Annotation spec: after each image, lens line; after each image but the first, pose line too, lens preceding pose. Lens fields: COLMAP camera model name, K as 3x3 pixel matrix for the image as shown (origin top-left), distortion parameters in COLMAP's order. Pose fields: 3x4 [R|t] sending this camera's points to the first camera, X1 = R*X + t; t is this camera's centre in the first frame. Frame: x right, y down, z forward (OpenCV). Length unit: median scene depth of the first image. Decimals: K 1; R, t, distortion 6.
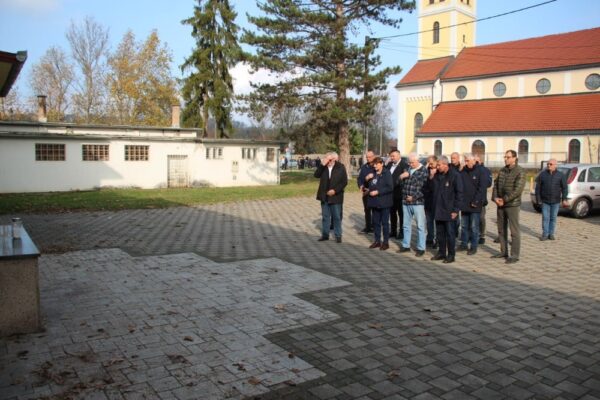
lens RADIAL K [[502.7, 0, 301.4], [0, 502.7, 199.8], [0, 0, 1]] dist [-0.179454, 0.156708]
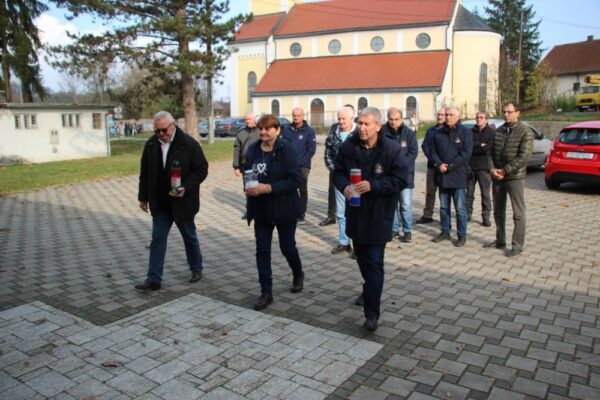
lens RADIAL K [[502.7, 0, 308.0], [0, 502.7, 203.3], [0, 0, 1]] dist [-0.179454, 0.156708]
pose [[0.933405, -0.080985, 0.349567, -0.029395], [0.052231, 0.994487, 0.090931, -0.008232], [-0.355004, -0.066617, 0.932488, 0.102107]]
